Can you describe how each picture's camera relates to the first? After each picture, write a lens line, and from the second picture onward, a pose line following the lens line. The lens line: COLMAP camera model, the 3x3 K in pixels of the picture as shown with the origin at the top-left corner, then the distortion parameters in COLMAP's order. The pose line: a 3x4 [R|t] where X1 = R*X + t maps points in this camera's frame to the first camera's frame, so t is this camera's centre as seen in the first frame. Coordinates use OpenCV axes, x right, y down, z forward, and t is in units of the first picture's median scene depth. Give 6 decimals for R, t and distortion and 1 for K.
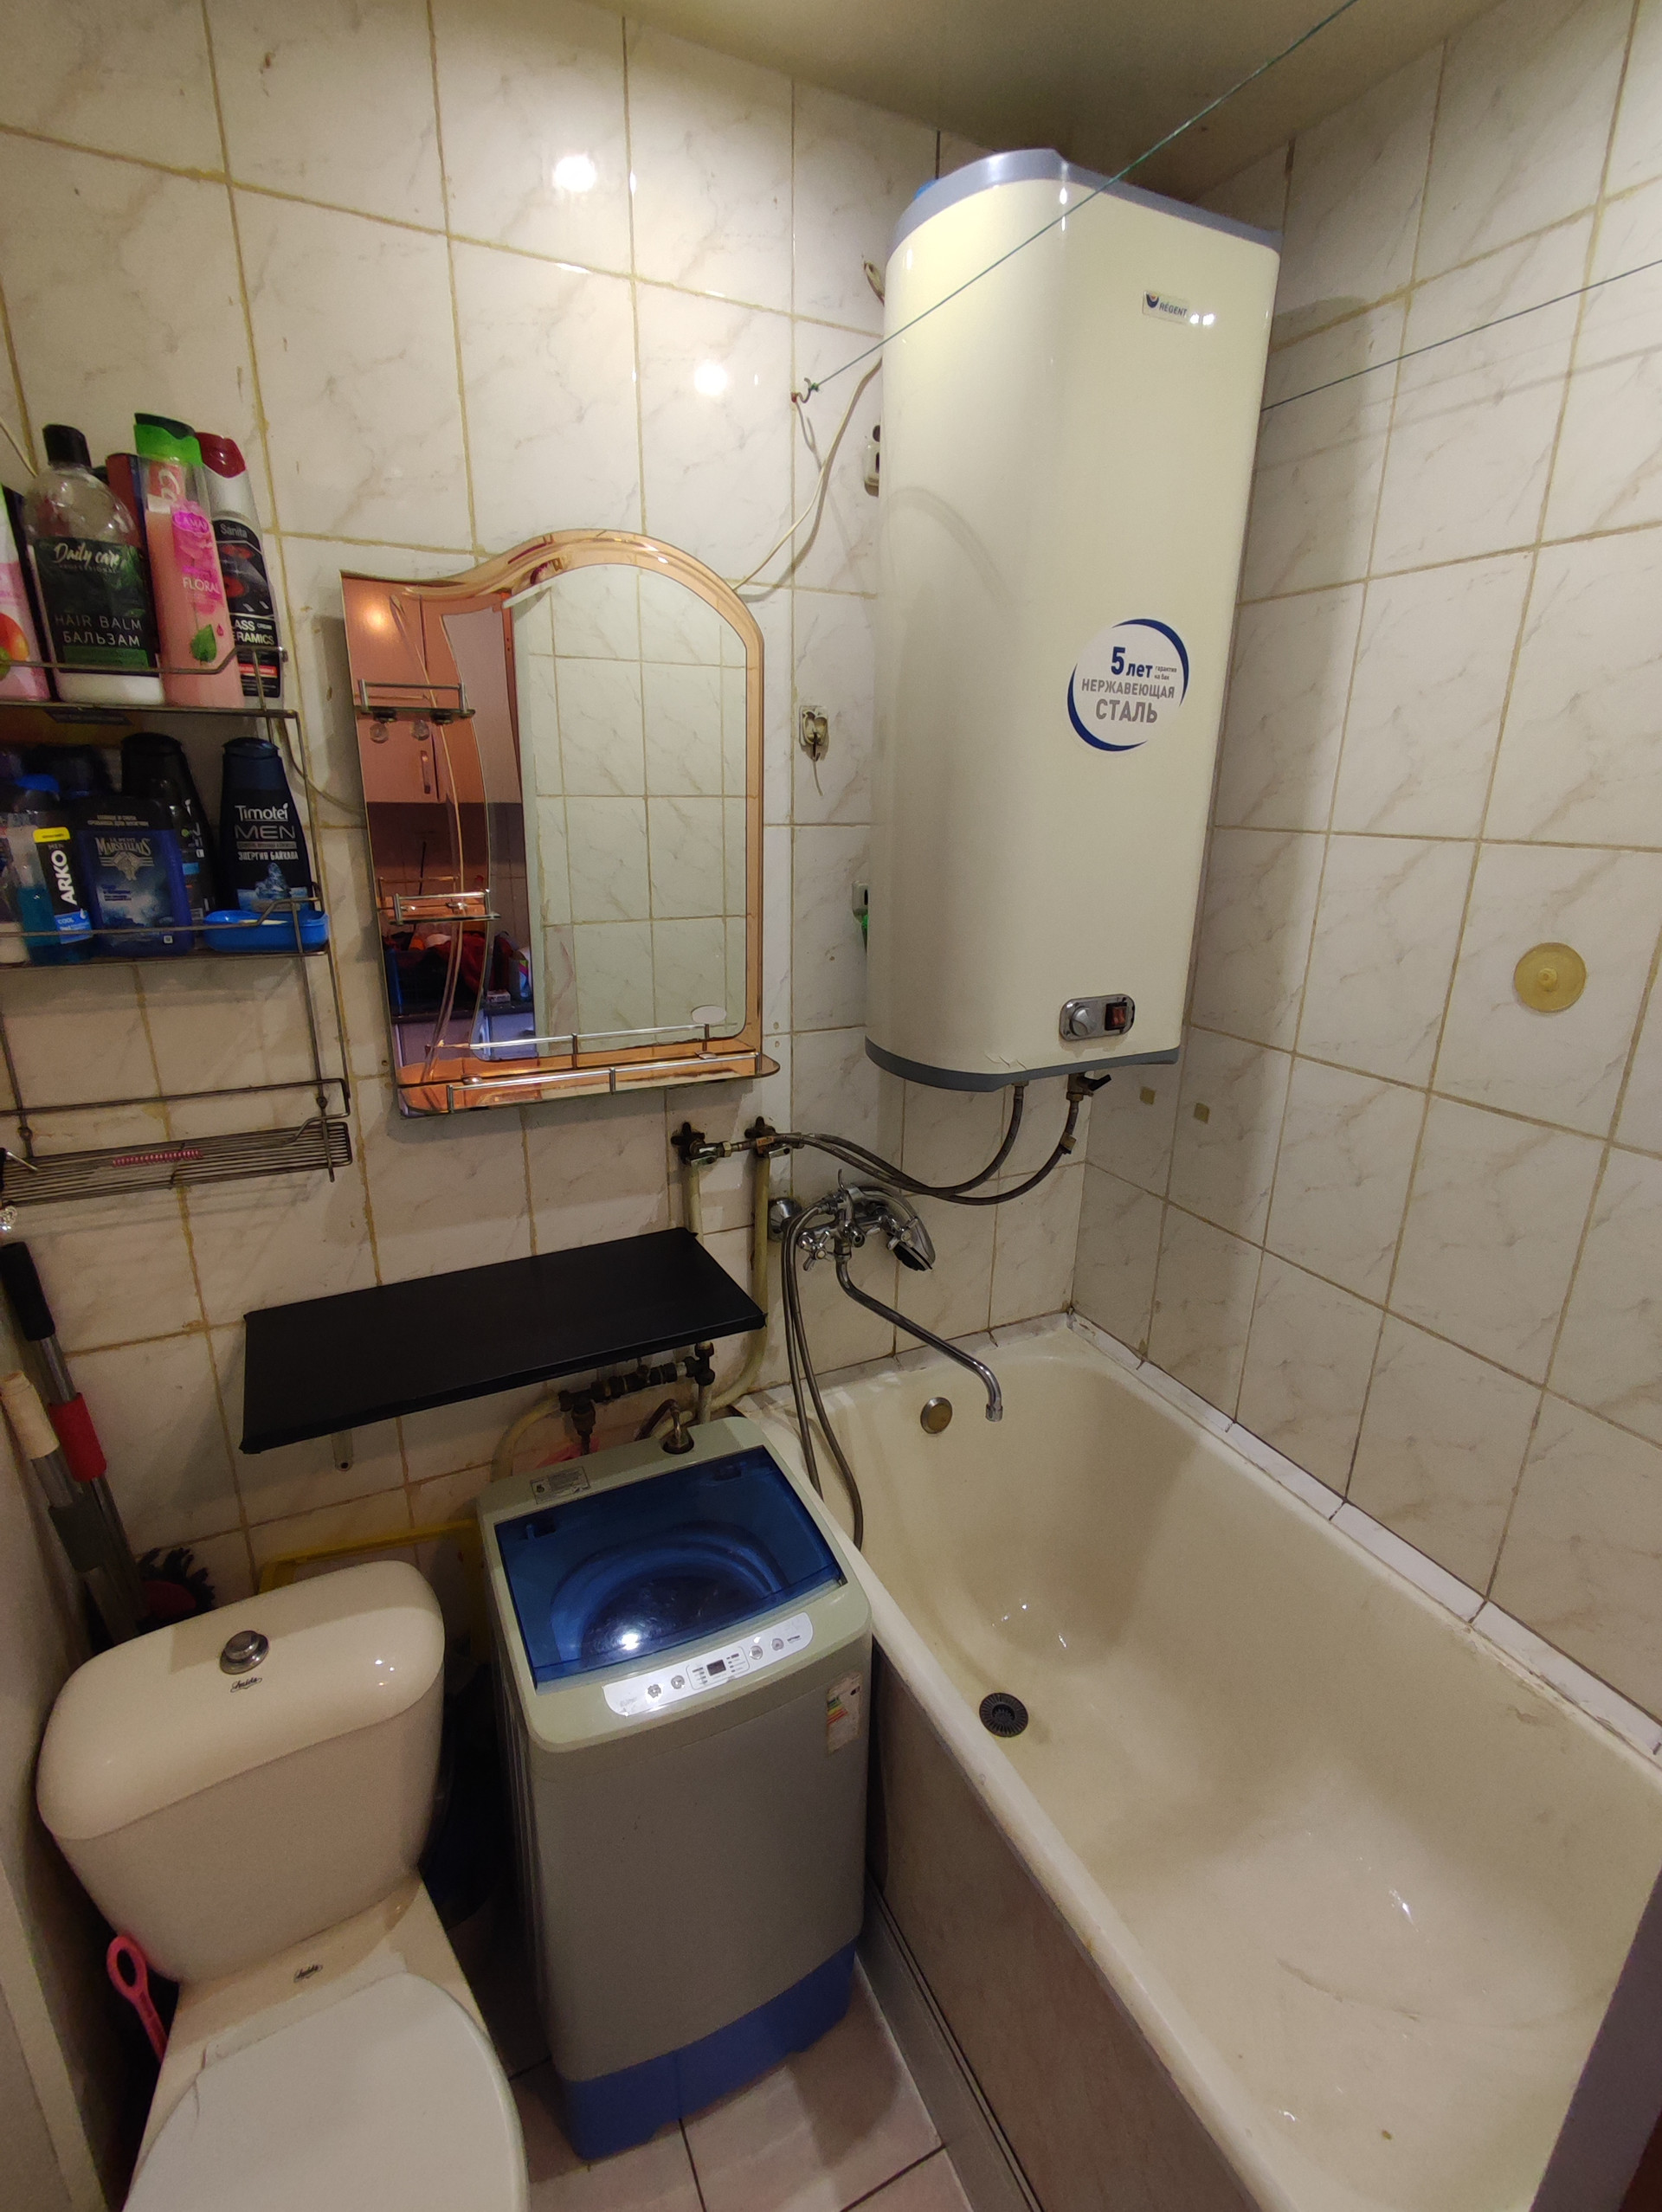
lens RADIAL K [[1002.4, 0, 825.2], [0, 1002.4, 1109.5], [0, 0, 1]] dist [-0.000645, -0.000670]
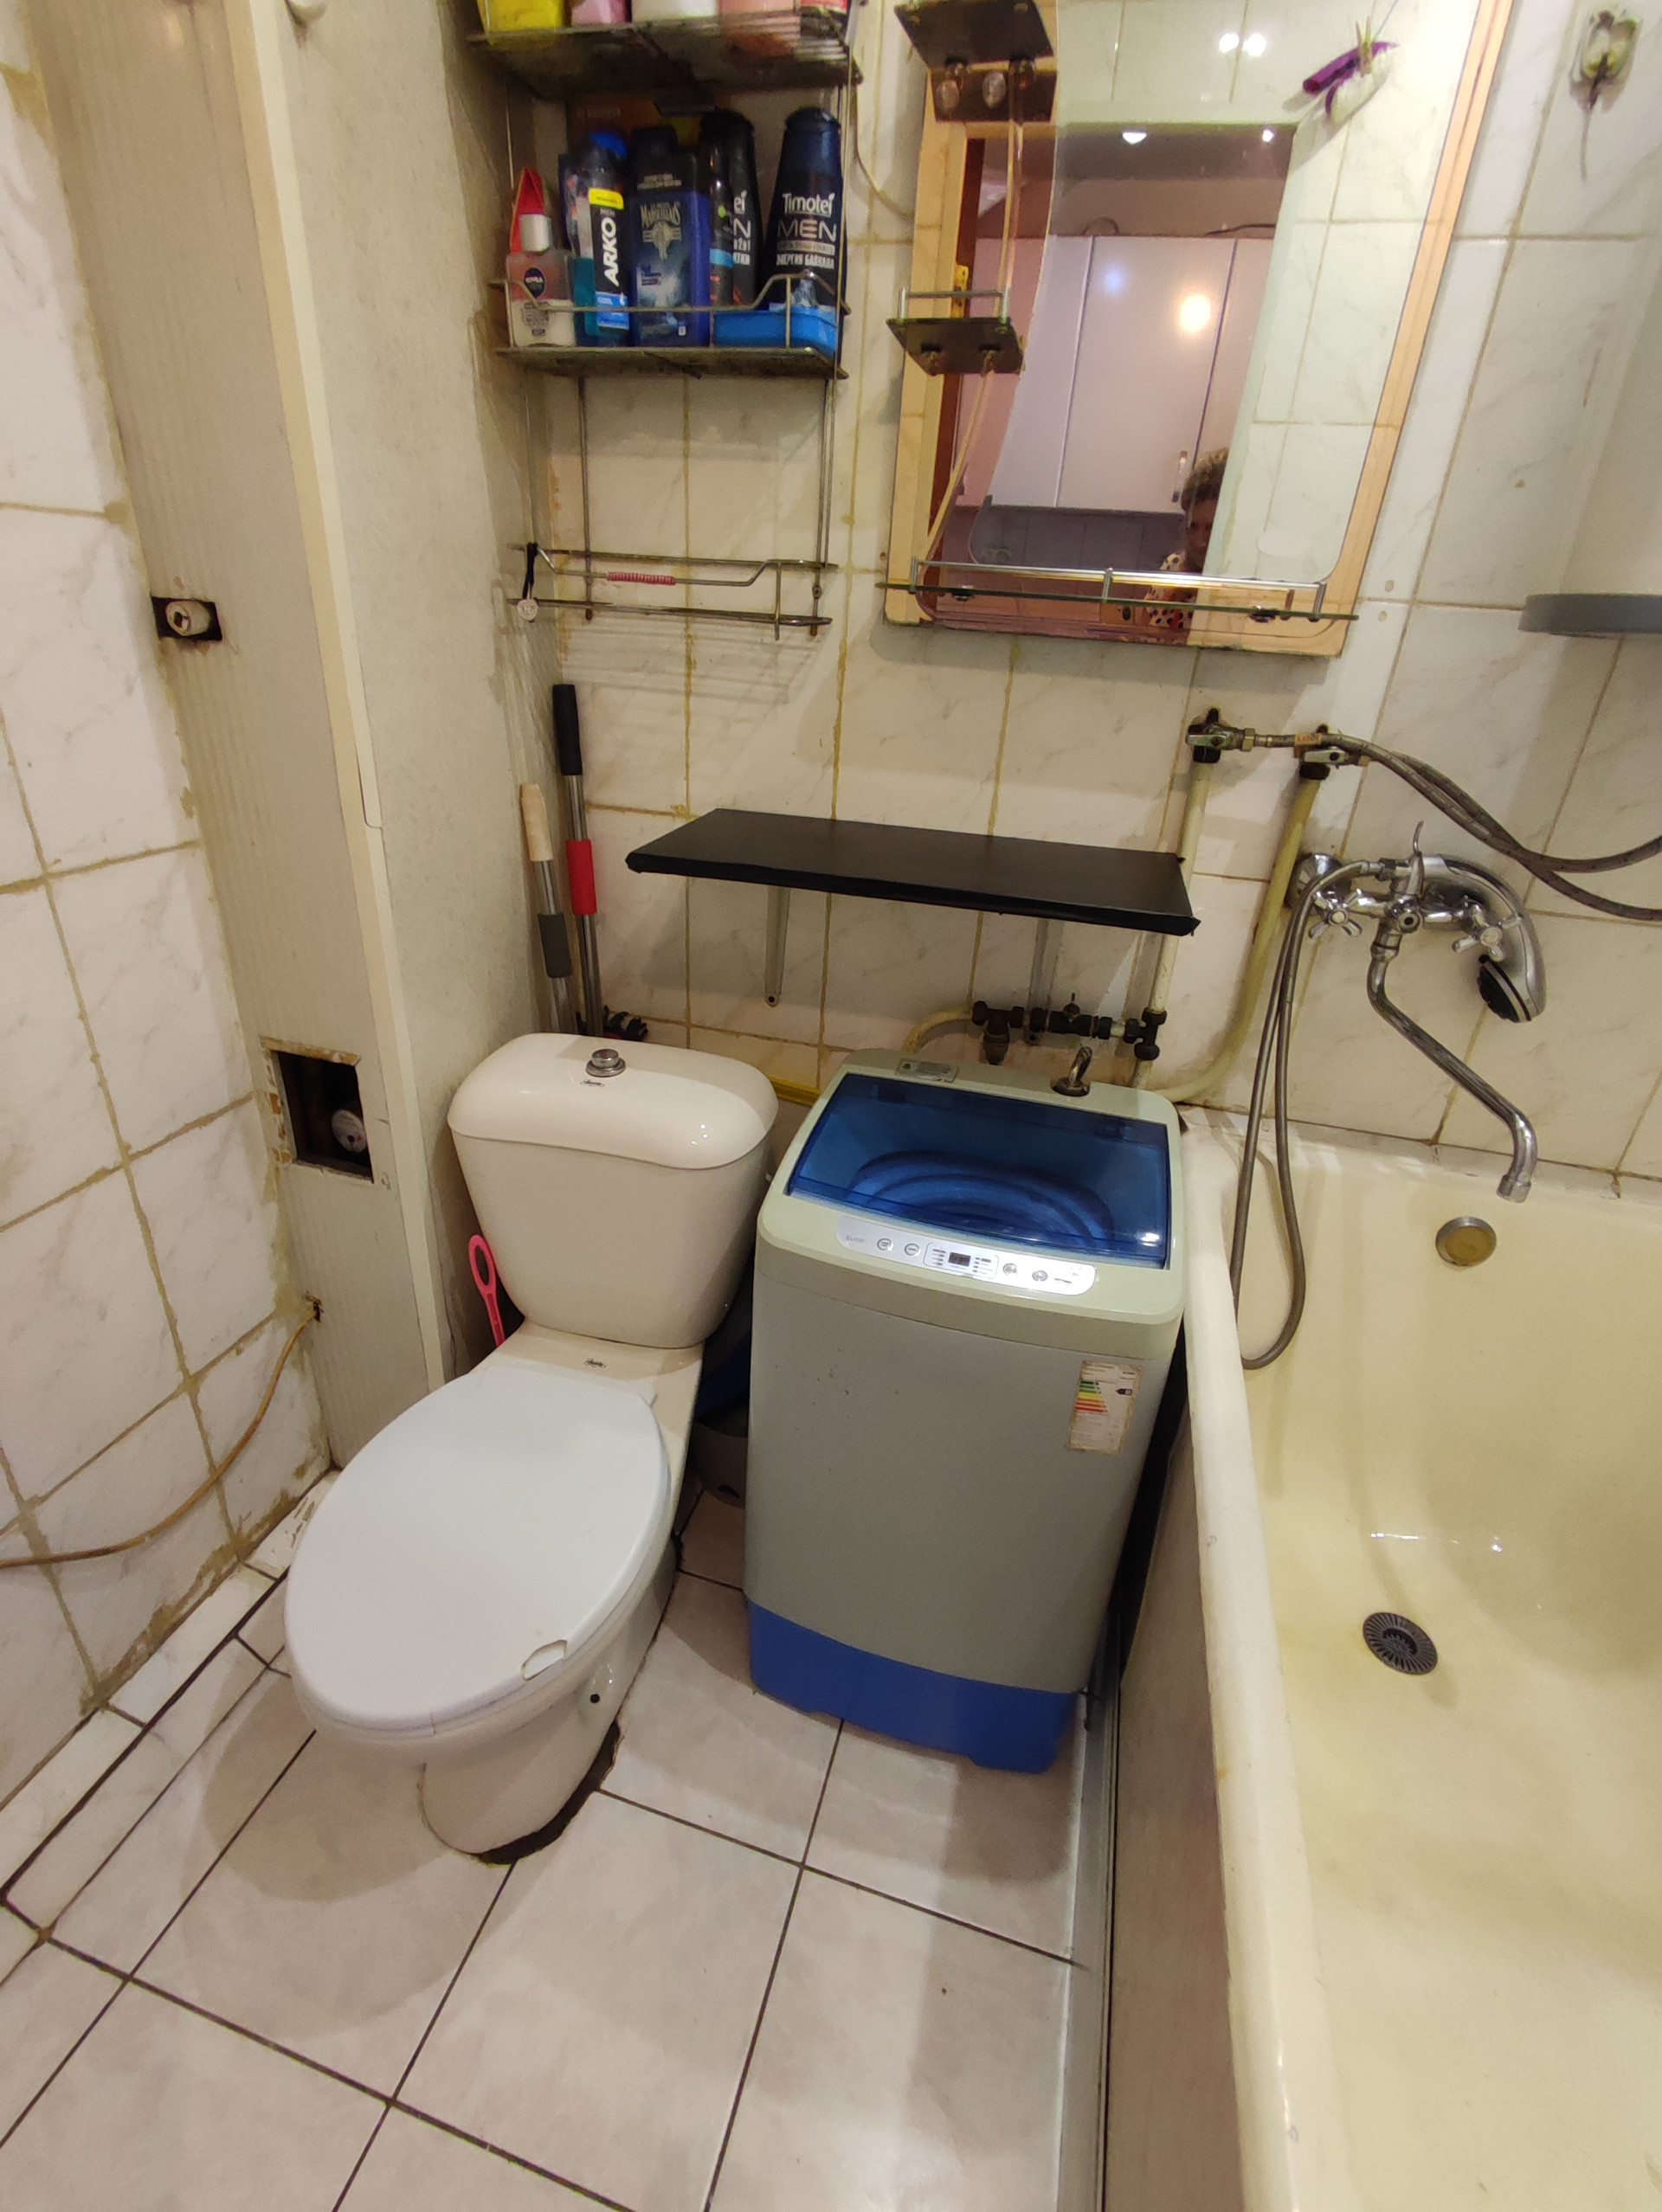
lens RADIAL K [[1010.6, 0, 818.3], [0, 1010.6, 1110.0], [0, 0, 1]] dist [0.000118, -0.004826]
pose [[0.741814, 0.325286, -0.586430, 0.227819], [-0.245587, 0.945503, 0.213800, 0.255102], [0.624018, -0.014580, 0.781274, 0.240127]]
